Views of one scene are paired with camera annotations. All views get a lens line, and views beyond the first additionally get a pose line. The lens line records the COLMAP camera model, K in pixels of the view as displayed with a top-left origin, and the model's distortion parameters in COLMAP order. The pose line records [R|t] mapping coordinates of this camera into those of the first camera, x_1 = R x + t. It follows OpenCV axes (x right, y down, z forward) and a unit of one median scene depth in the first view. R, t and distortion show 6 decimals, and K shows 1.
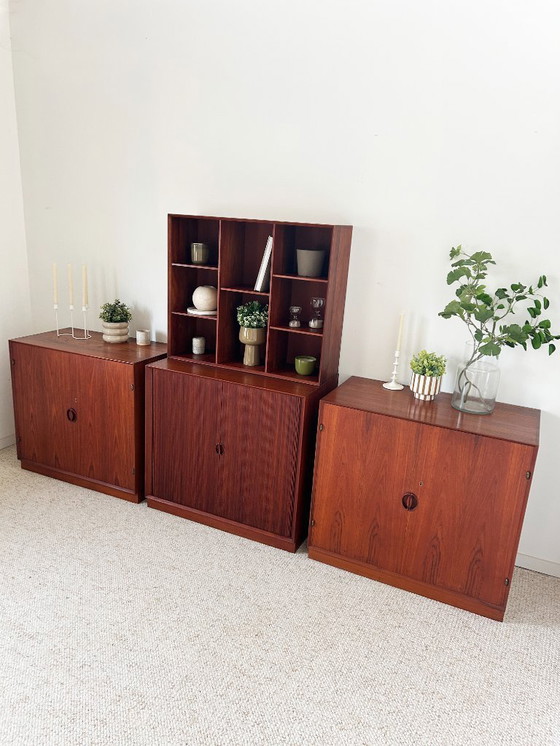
lens RADIAL K [[561.4, 0, 281.7], [0, 561.4, 364.0], [0, 0, 1]] dist [0.049957, -0.062009]
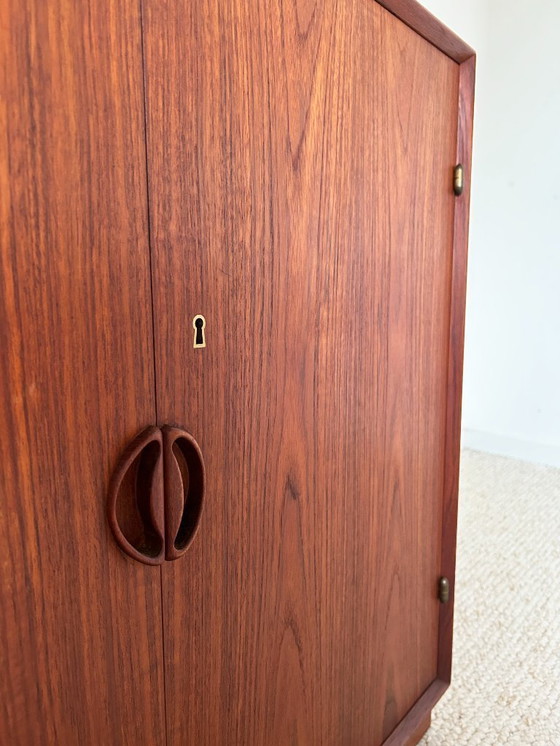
lens RADIAL K [[572.8, 0, 280.0], [0, 572.8, 373.0], [0, 0, 1]] dist [0.036700, -0.059342]
pose [[0.233733, -0.188380, 0.953877, -0.462951], [0.270985, 0.954800, 0.122161, 0.060992], [-0.933775, 0.229934, 0.274217, 0.938472]]
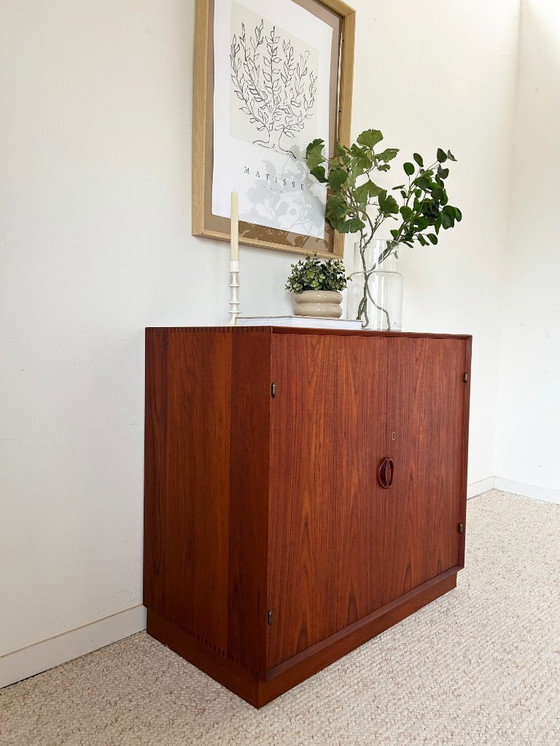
lens RADIAL K [[561.3, 0, 280.0], [0, 561.3, 373.0], [0, 0, 1]] dist [0.063027, -0.068123]
pose [[0.334449, -0.096275, 0.937483, -0.833492], [0.244391, 0.969598, 0.012386, -0.018776], [-0.910174, 0.224970, 0.347810, 0.891687]]
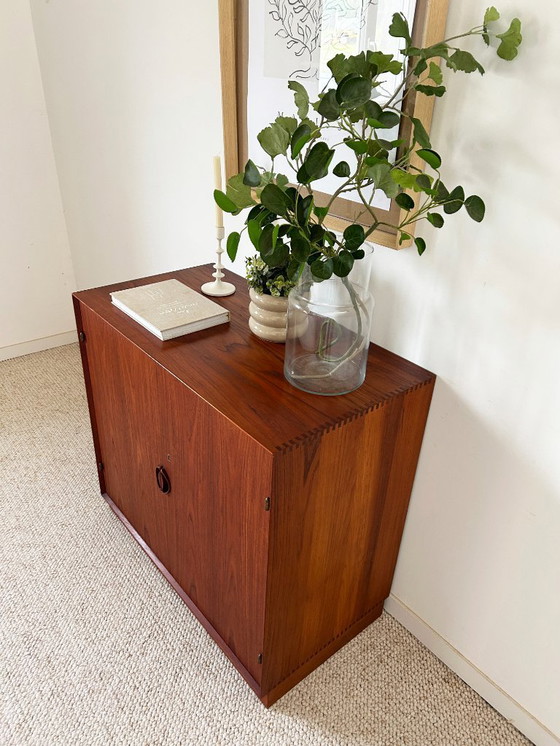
lens RADIAL K [[561.3, 0, 280.0], [0, 561.3, 373.0], [0, 0, 1]] dist [0.063027, -0.068123]
pose [[0.906383, 0.205364, -0.369181, -0.126703], [-0.110333, 0.958637, 0.262378, -0.128861], [0.407794, -0.197082, 0.891551, 0.632780]]
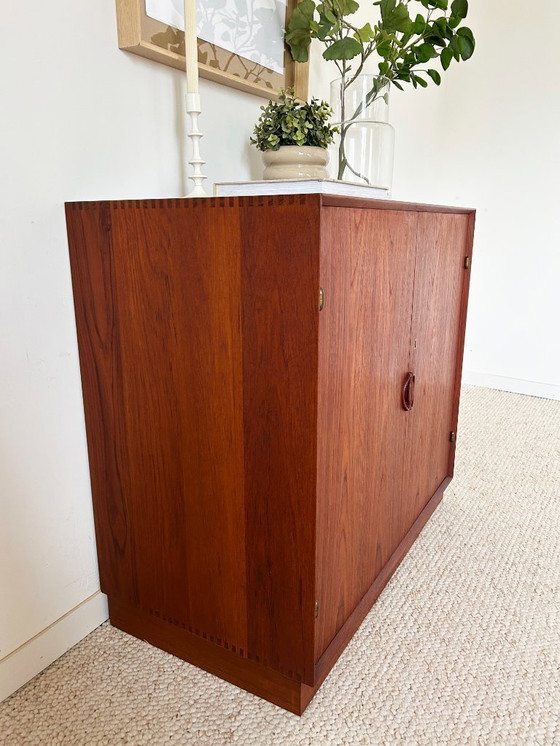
lens RADIAL K [[562.6, 0, 280.0], [0, 562.6, 373.0], [0, 0, 1]] dist [0.042607, -0.048780]
pose [[0.091333, -0.304206, 0.948218, -0.726059], [0.264387, 0.925432, 0.271430, -0.044807], [-0.960082, 0.225905, 0.164951, 1.011307]]
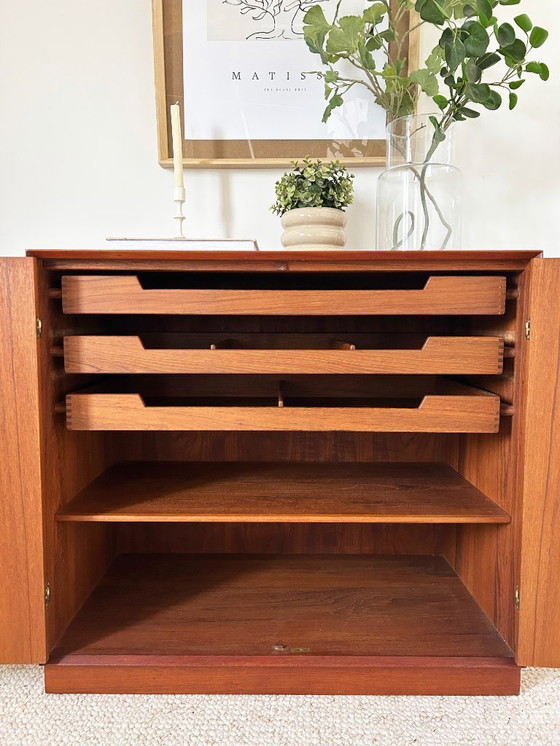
lens RADIAL K [[572.8, 0, 280.0], [0, 572.8, 373.0], [0, 0, 1]] dist [0.036700, -0.059342]
pose [[0.902599, -0.083572, 0.422293, -0.502900], [0.152963, 0.979221, -0.133150, 0.082574], [-0.402390, 0.184776, 0.896627, 0.695707]]
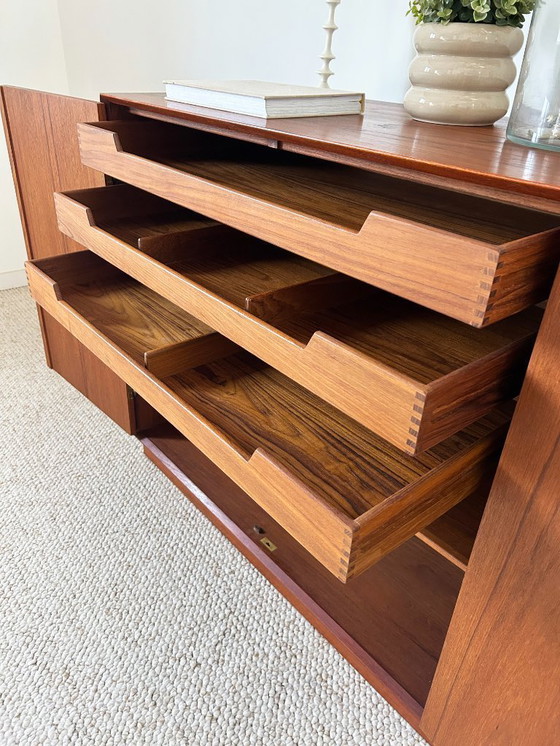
lens RADIAL K [[562.6, 0, 280.0], [0, 562.6, 373.0], [0, 0, 1]] dist [0.042607, -0.048780]
pose [[0.910928, 0.200703, -0.360456, -0.254535], [-0.109735, 0.960090, 0.257265, 0.012445], [0.397704, -0.194795, 0.896597, 0.743107]]
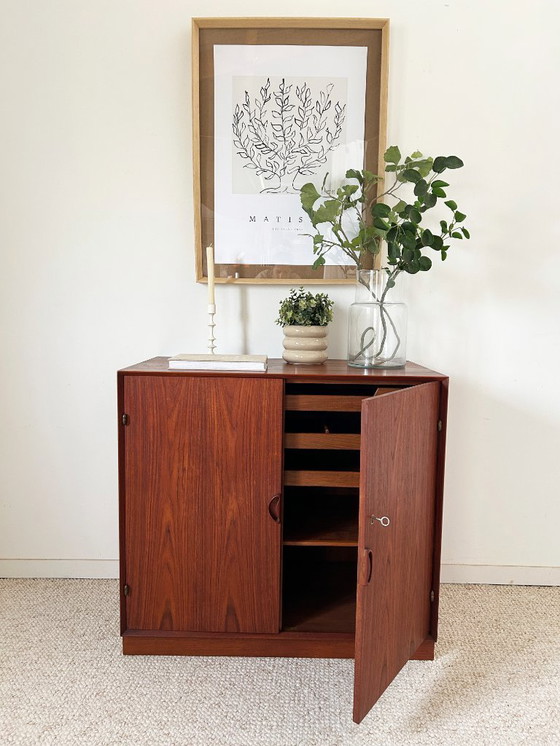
lens RADIAL K [[561.3, 0, 280.0], [0, 561.3, 373.0], [0, 0, 1]] dist [0.063027, -0.068123]
pose [[0.906492, -0.080070, 0.414562, -0.563908], [0.137188, 0.984436, -0.109842, 0.027678], [-0.399315, 0.156443, 0.903368, 0.532745]]
